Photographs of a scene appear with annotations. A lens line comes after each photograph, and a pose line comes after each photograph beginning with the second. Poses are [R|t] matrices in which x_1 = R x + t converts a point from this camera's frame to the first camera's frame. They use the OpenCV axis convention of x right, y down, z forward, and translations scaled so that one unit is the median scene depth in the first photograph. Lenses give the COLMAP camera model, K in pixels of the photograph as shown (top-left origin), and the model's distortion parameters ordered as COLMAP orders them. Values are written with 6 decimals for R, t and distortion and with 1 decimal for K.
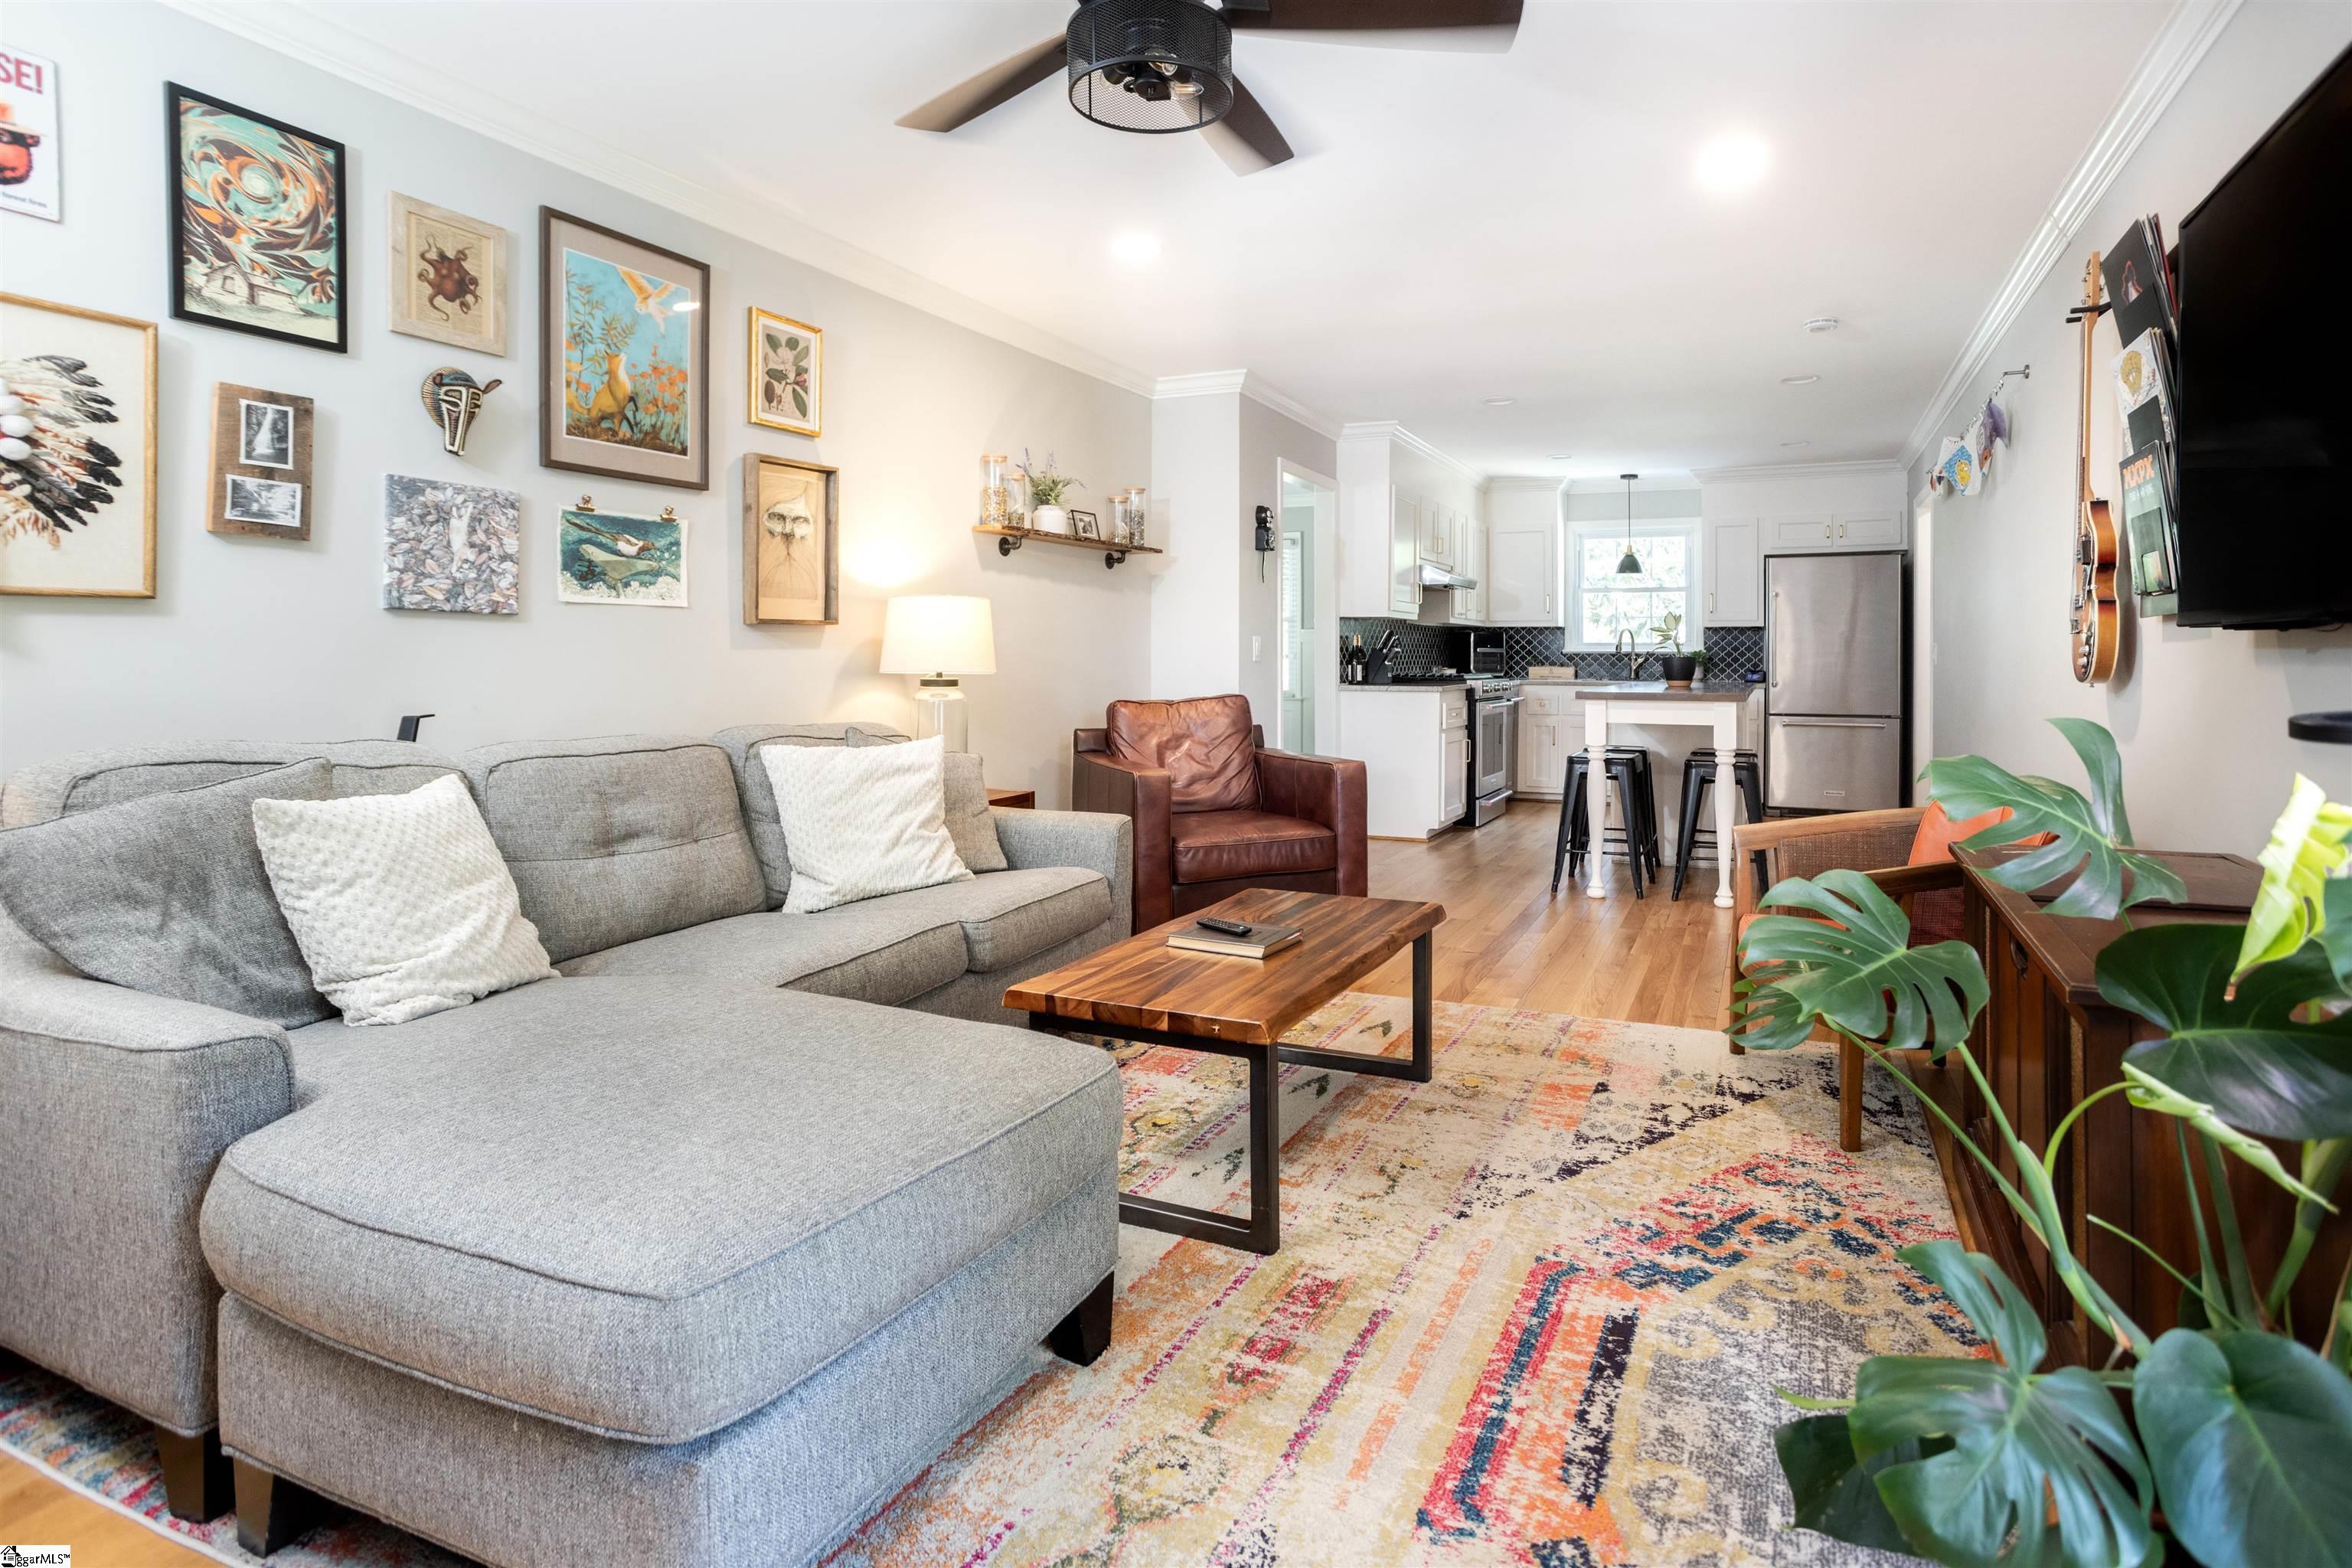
lens RADIAL K [[1284.3, 0, 1189.0], [0, 1284.3, 729.1], [0, 0, 1]] dist [-0.040811, 0.043033]
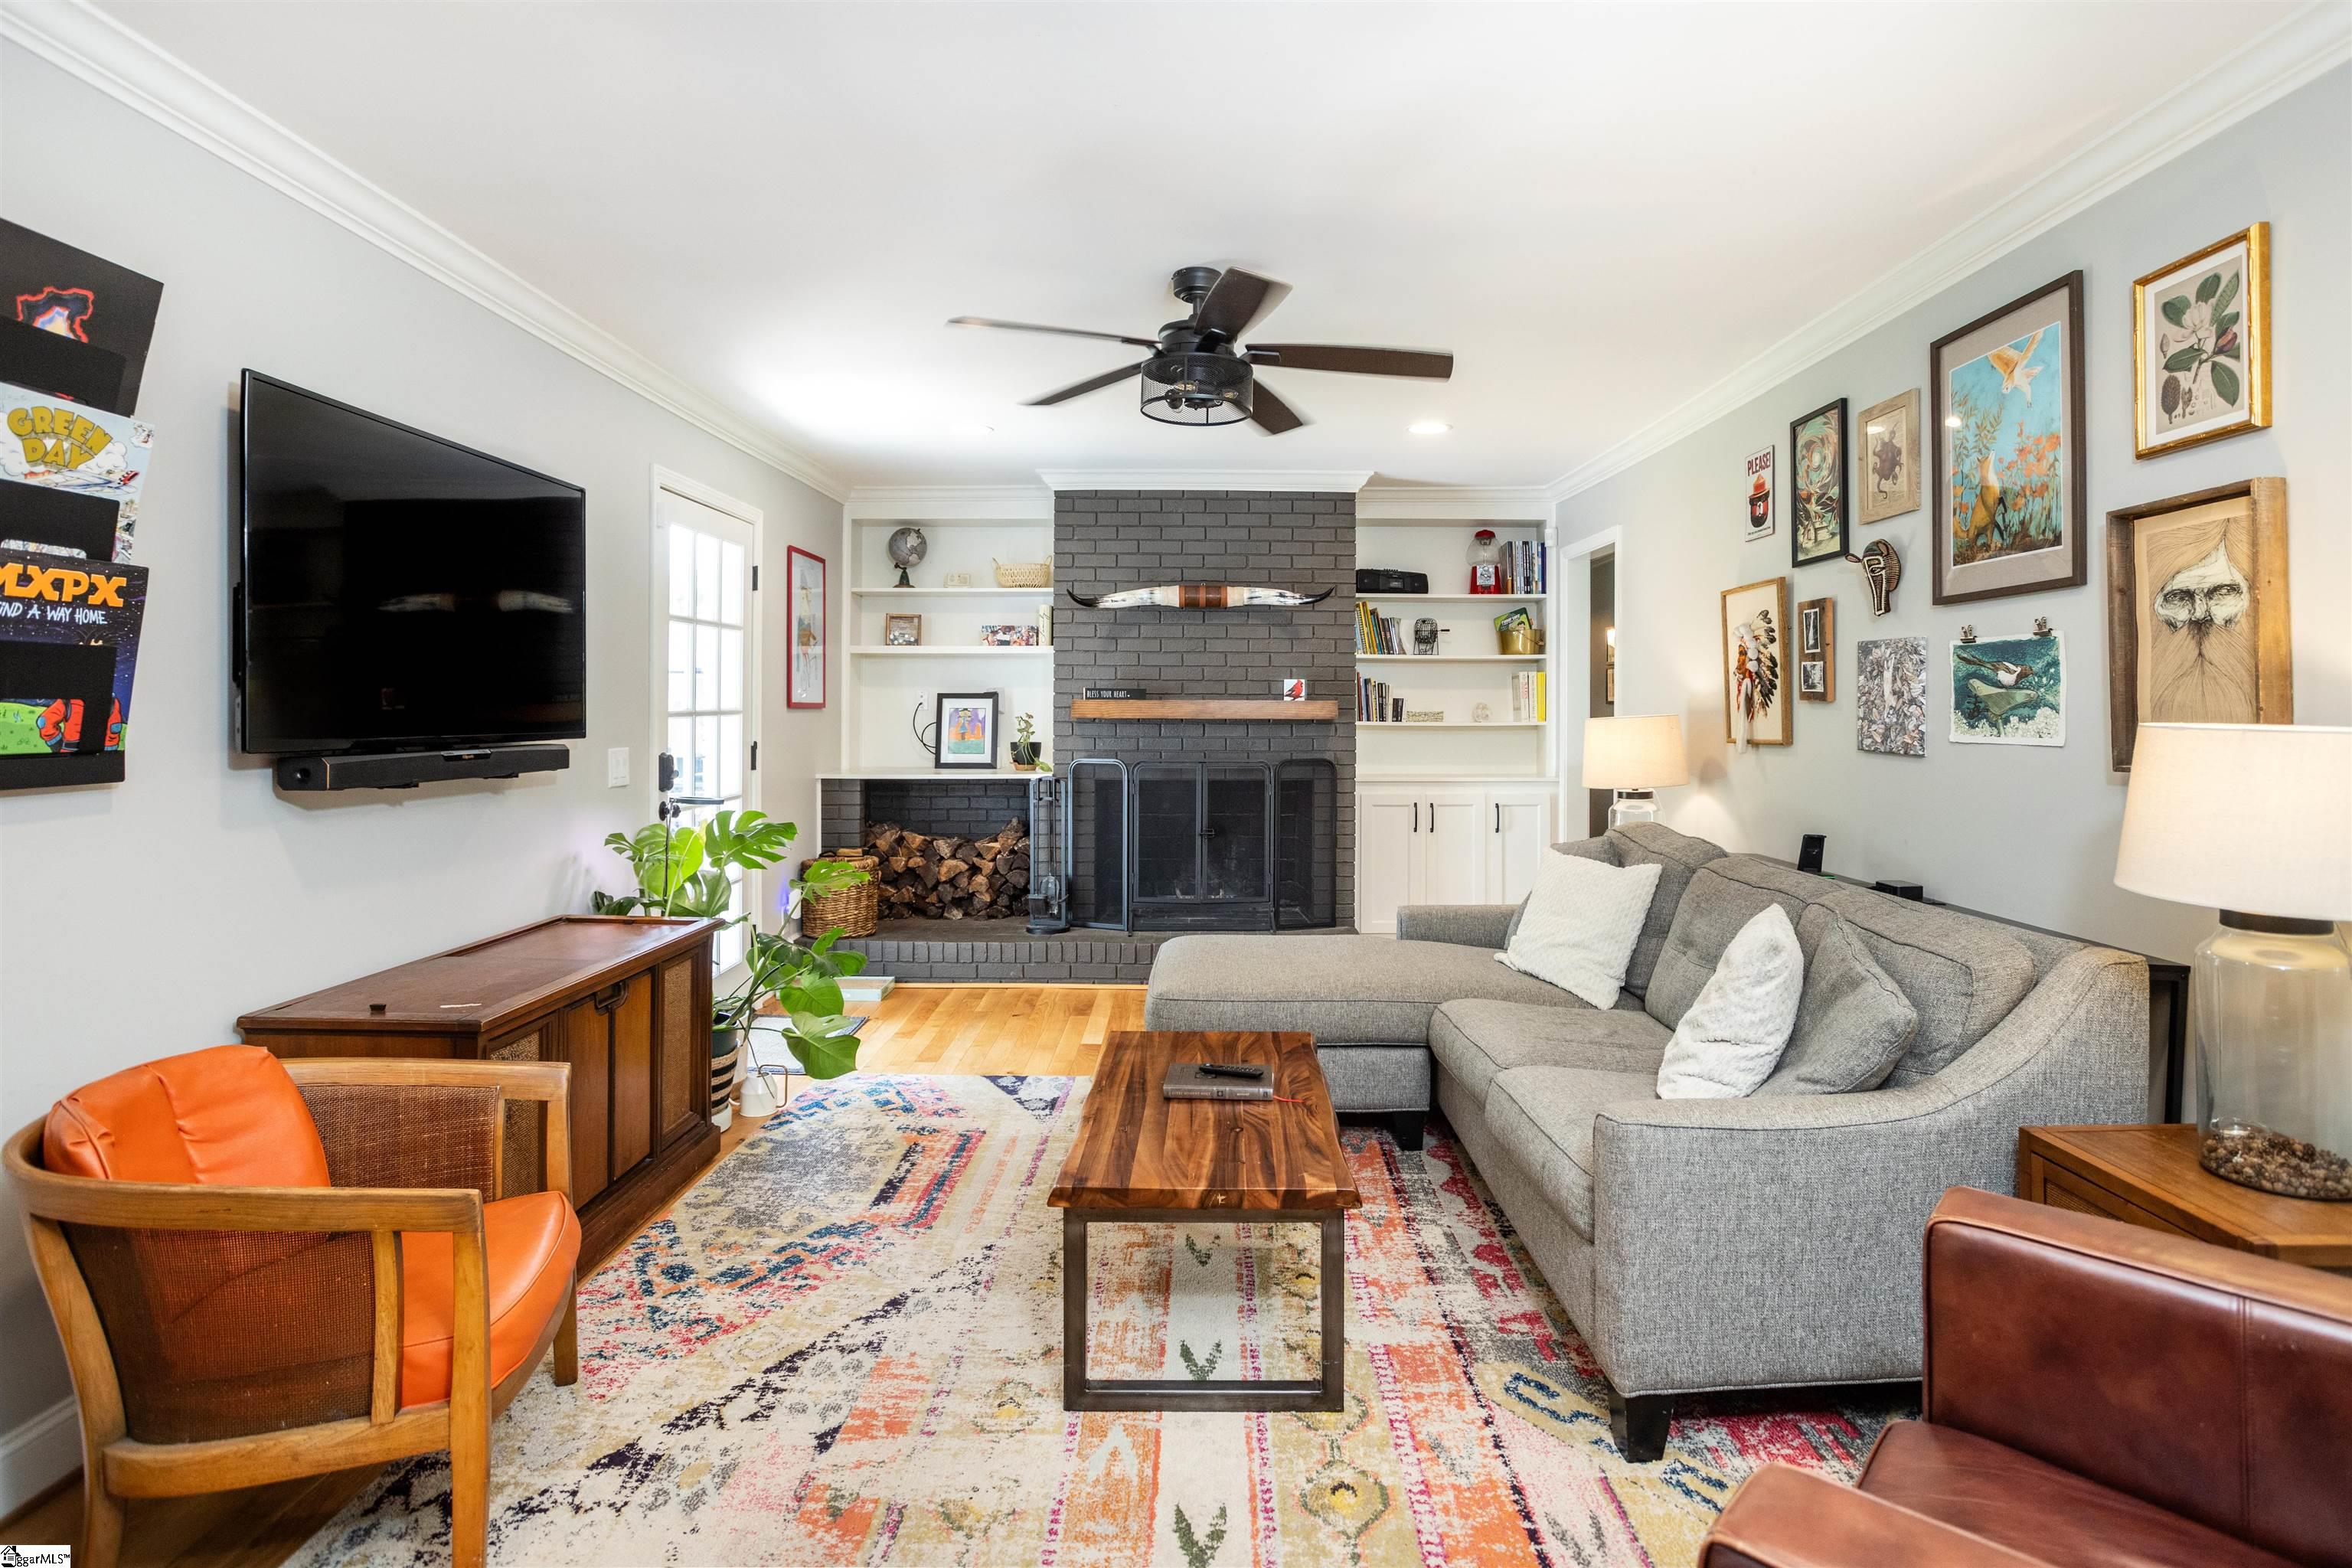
lens RADIAL K [[1284.3, 0, 1189.0], [0, 1284.3, 729.1], [0, 0, 1]] dist [-0.040811, 0.043033]
pose [[-0.906239, -0.000233, -0.422766, 0.460726], [-0.030248, 0.997473, 0.064289, -0.168827], [0.421683, 0.071049, -0.903956, 1.775337]]
